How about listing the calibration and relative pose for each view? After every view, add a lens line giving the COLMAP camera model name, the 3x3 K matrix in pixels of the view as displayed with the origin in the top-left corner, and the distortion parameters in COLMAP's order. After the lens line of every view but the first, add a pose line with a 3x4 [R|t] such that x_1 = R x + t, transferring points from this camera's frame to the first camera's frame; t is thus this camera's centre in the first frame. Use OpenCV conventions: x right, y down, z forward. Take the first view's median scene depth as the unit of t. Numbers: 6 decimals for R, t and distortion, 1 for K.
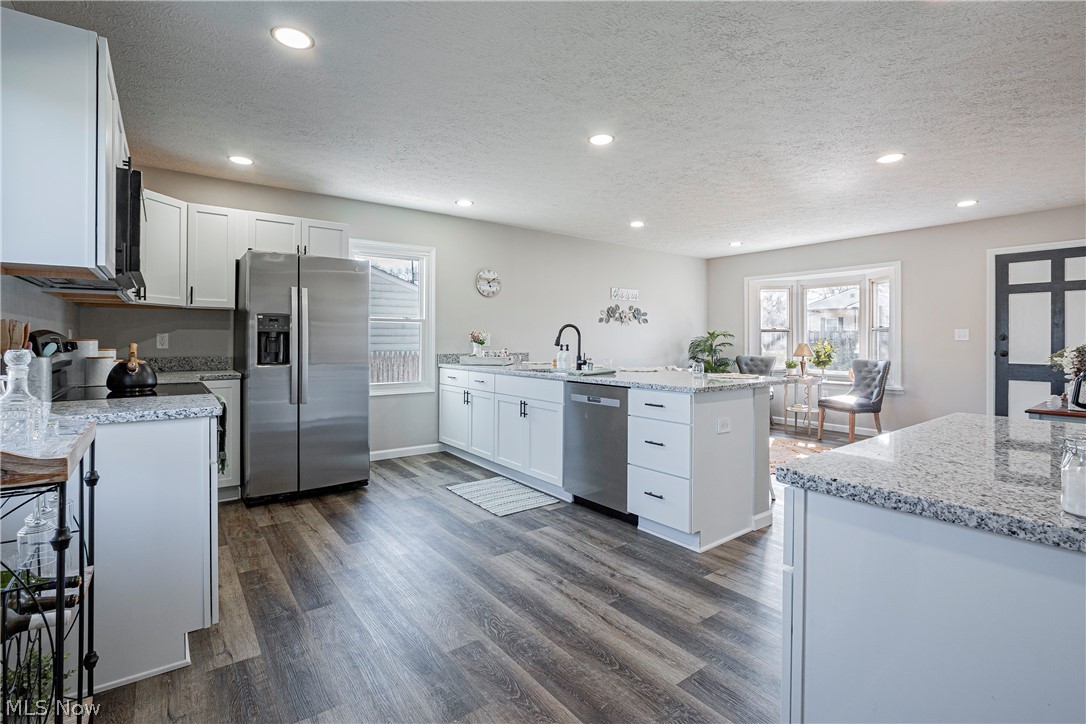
lens RADIAL K [[497.9, 0, 544.7], [0, 497.9, 340.3], [0, 0, 1]] dist [-0.022187, 0.004137]
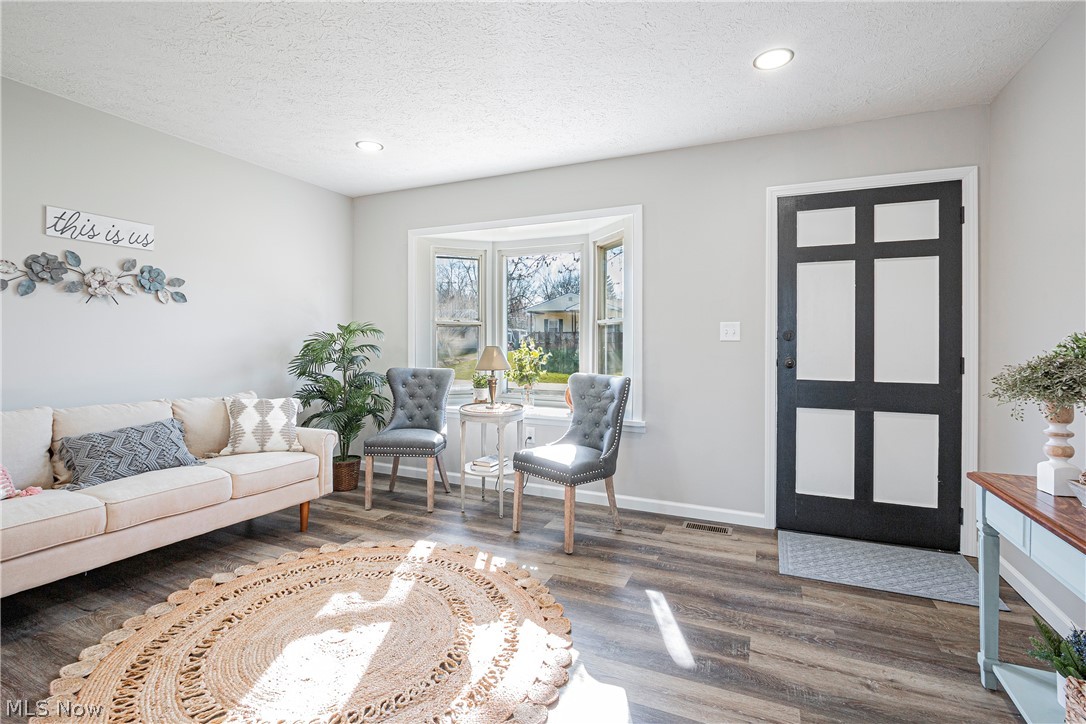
lens RADIAL K [[497.9, 0, 542.9], [0, 497.9, 339.7], [0, 0, 1]] dist [-0.022187, 0.004137]
pose [[0.876514, 0.002852, 0.481368, 0.344758], [-0.001615, 0.999994, -0.002983, 0.001000], [-0.481373, 0.001837, 0.876514, 0.553699]]
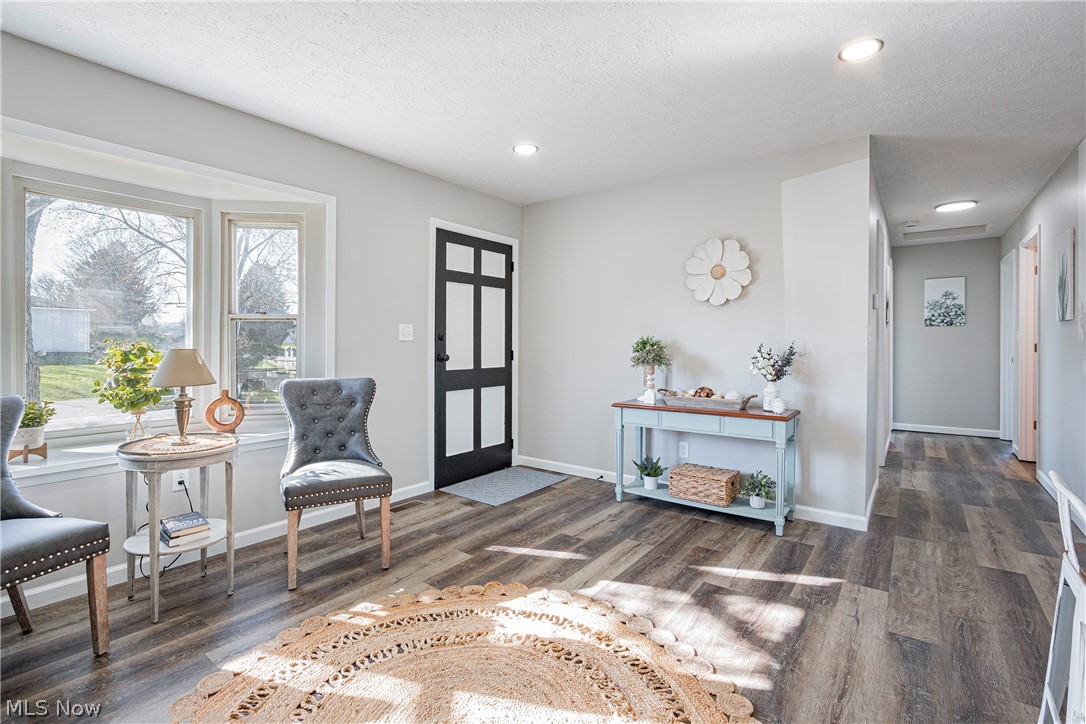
lens RADIAL K [[497.9, 0, 536.8], [0, 497.9, 340.6], [0, 0, 1]] dist [-0.022187, 0.004137]
pose [[-0.264371, 0.000106, 0.964421, 0.127586], [-0.001423, 0.999999, -0.000500, 0.000527], [-0.964420, -0.001505, -0.264370, 0.956240]]
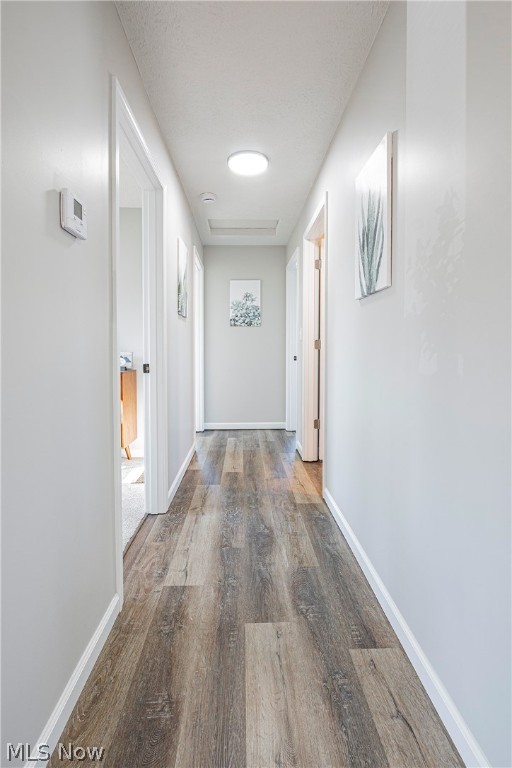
lens RADIAL K [[352.1, 0, 247.5], [0, 352.1, 363.6], [0, 0, 1]] dist [-0.022187, 0.004137]
pose [[-0.805415, -0.023857, 0.592231, 0.445829], [0.000411, 0.999167, 0.040809, 0.018626], [-0.592711, 0.033112, -0.804734, 0.459623]]
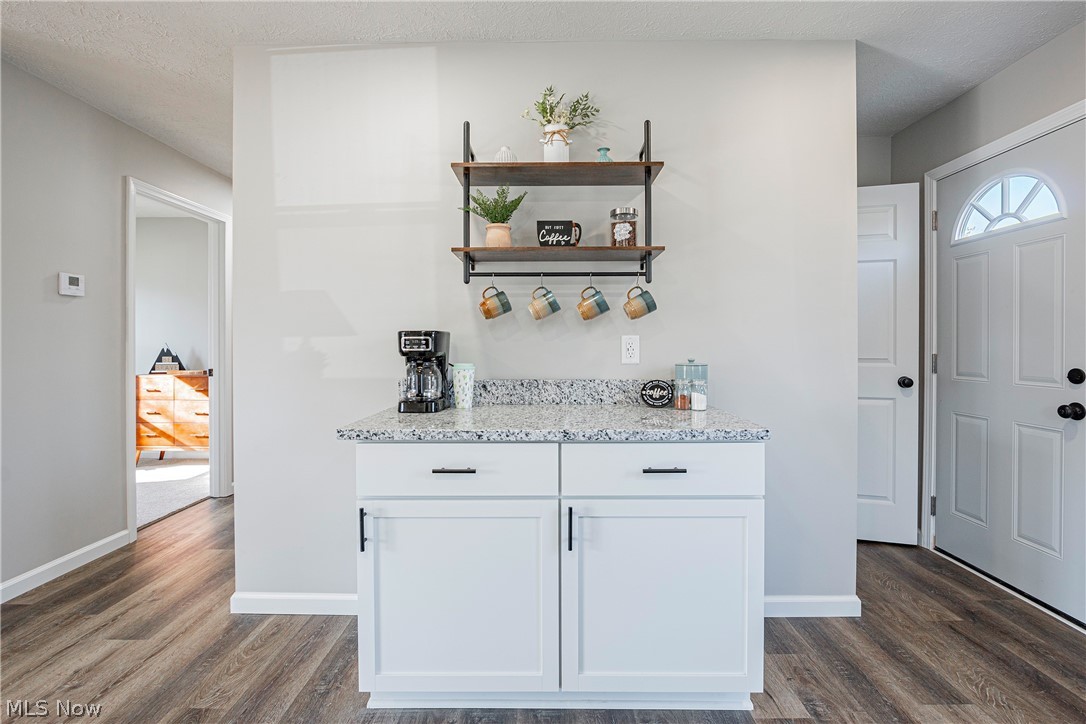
lens RADIAL K [[497.9, 0, 538.0], [0, 497.9, 347.9], [0, 0, 1]] dist [-0.022187, 0.004137]
pose [[-0.786211, -0.004662, 0.617941, 0.018609], [0.000764, 0.999963, 0.008516, 0.002048], [-0.617958, 0.007167, -0.786179, 0.452191]]
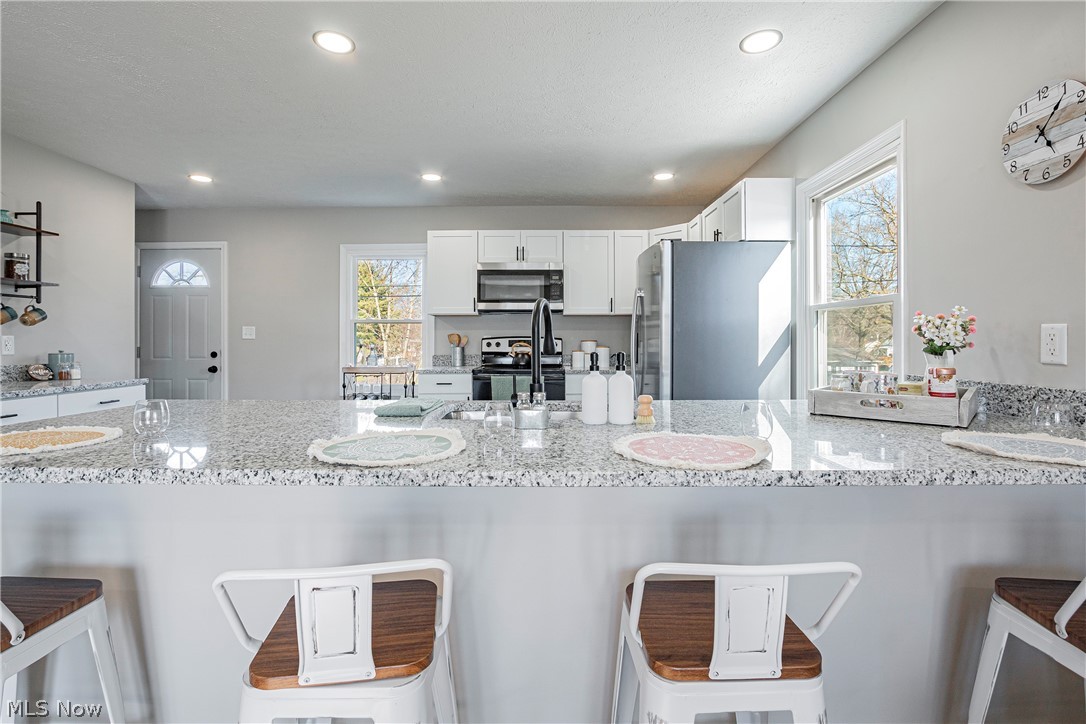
lens RADIAL K [[497.9, 0, 544.8], [0, 497.9, 343.4], [0, 0, 1]] dist [-0.022187, 0.004137]
pose [[-0.606065, 0.002694, -0.795410, 0.263184], [-0.002352, 0.999984, 0.005179, 0.000497], [0.795411, 0.005009, -0.606049, 0.911917]]
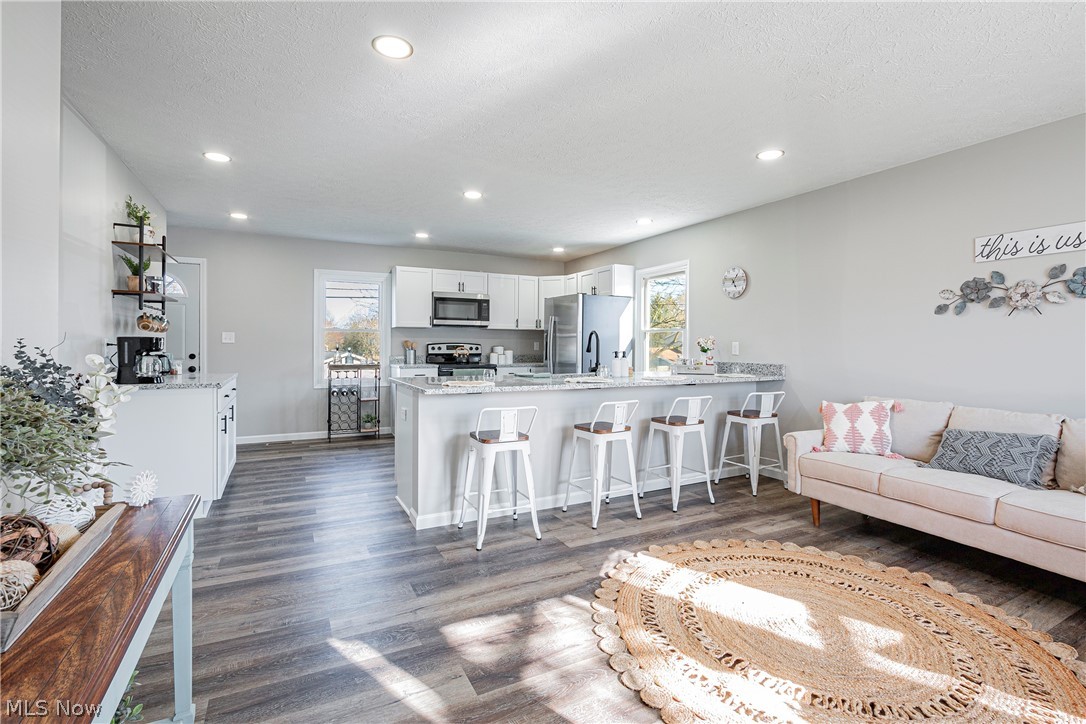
lens RADIAL K [[497.9, 0, 545.7], [0, 497.9, 351.9], [0, 0, 1]] dist [-0.022187, 0.004137]
pose [[-0.165264, 0.008307, -0.986214, 0.780347], [-0.007986, 0.999920, 0.009760, 0.001591], [0.986217, 0.009489, -0.165185, 0.790671]]
